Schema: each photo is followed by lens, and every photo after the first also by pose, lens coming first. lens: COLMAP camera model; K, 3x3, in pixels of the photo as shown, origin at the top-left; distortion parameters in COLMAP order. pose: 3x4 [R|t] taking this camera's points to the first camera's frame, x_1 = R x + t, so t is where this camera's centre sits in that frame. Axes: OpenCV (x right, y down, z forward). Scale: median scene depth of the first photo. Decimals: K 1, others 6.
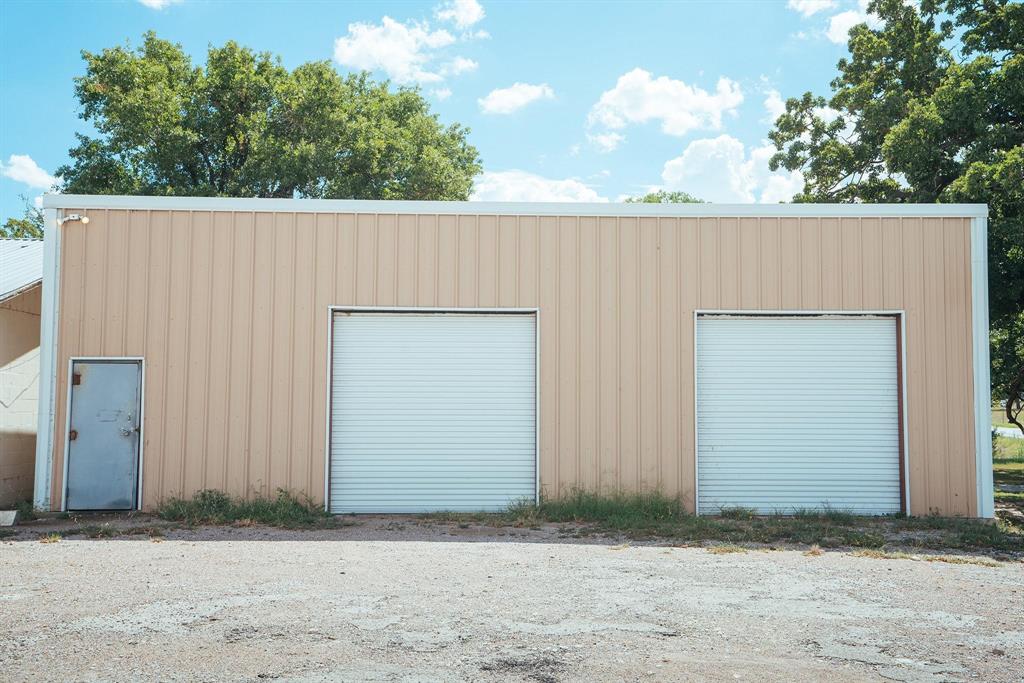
lens RADIAL K [[995.6, 0, 512.0], [0, 995.6, 341.5], [0, 0, 1]] dist [0.080424, 0.002142]
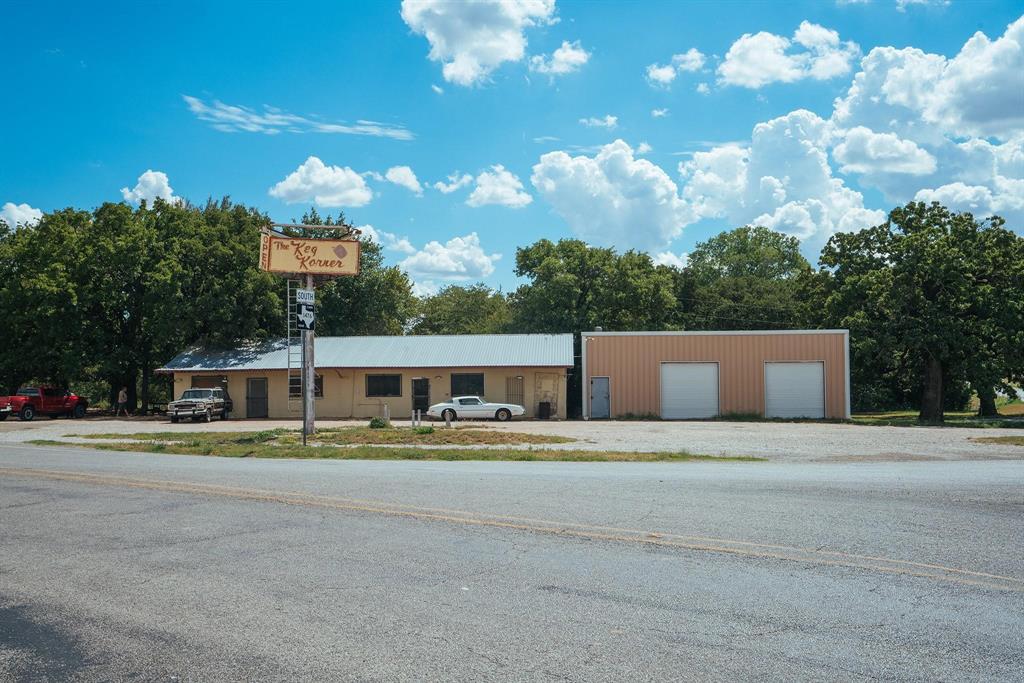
lens RADIAL K [[995.6, 0, 512.0], [0, 995.6, 341.5], [0, 0, 1]] dist [0.080424, 0.002142]
pose [[0.996431, -0.016422, -0.082796, -0.411256], [0.019785, 0.999005, 0.039967, -0.259338], [0.082057, -0.041462, 0.995765, -2.594495]]
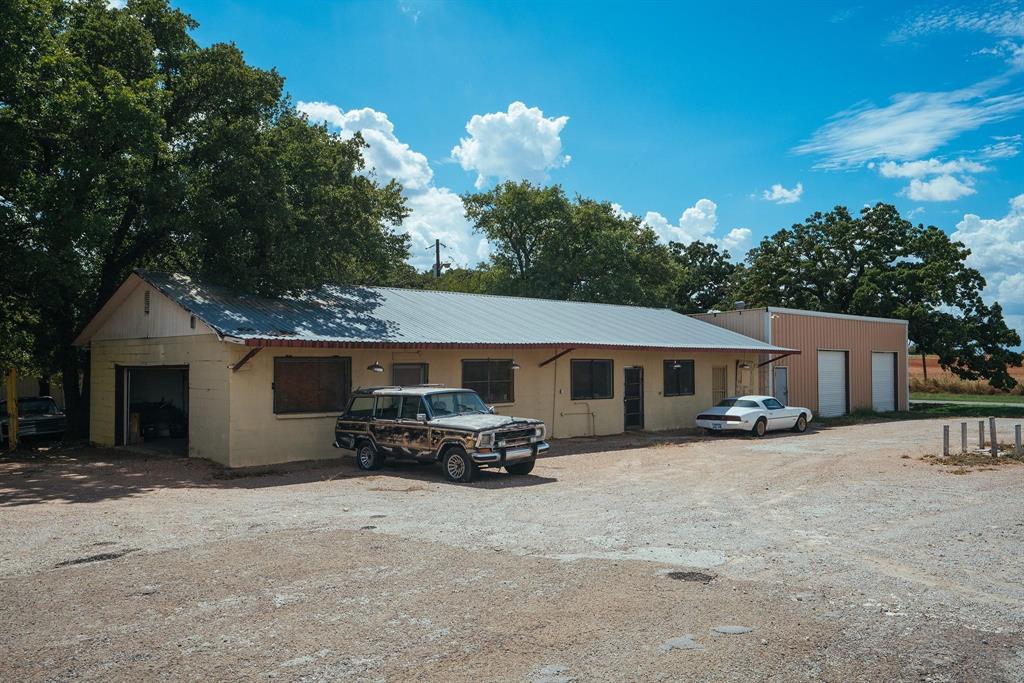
lens RADIAL K [[818.4, 0, 512.0], [0, 818.4, 341.5], [0, 0, 1]] dist [0.044449, 0.004892]
pose [[0.734611, 0.014284, 0.678338, -2.437014], [-0.045645, 0.998554, 0.028405, -0.081605], [-0.676951, -0.051830, 0.734201, -0.158166]]
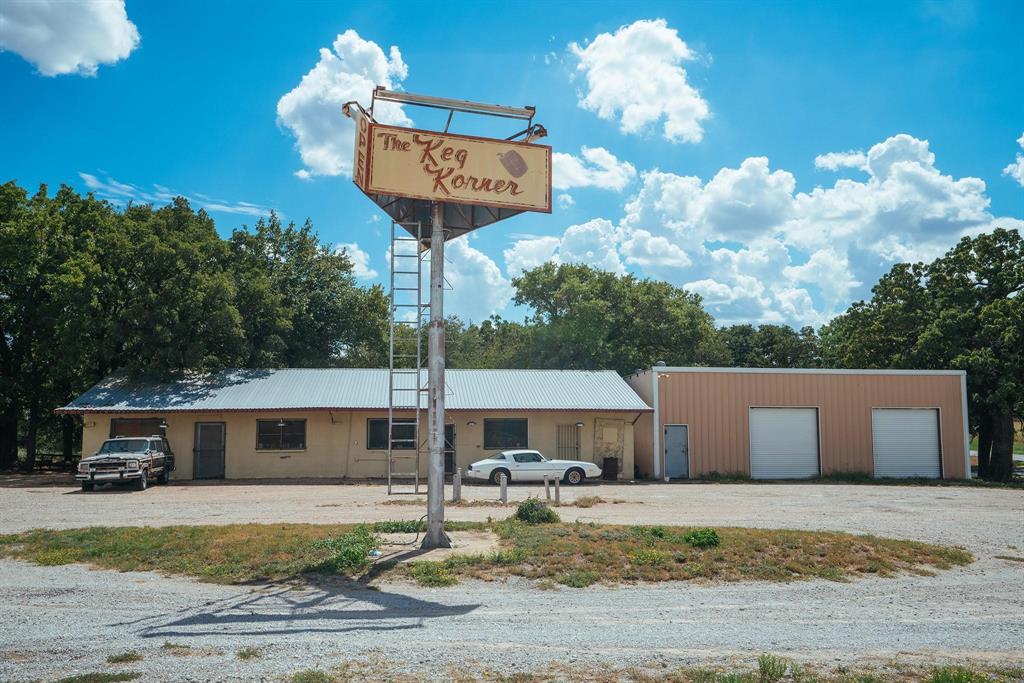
lens RADIAL K [[818.4, 0, 512.0], [0, 818.4, 341.5], [0, 0, 1]] dist [0.044449, 0.004892]
pose [[0.994796, 0.005677, 0.101726, -1.082021], [-0.003403, 0.999741, -0.022517, -0.162458], [-0.101827, 0.022053, 0.994558, -1.248066]]
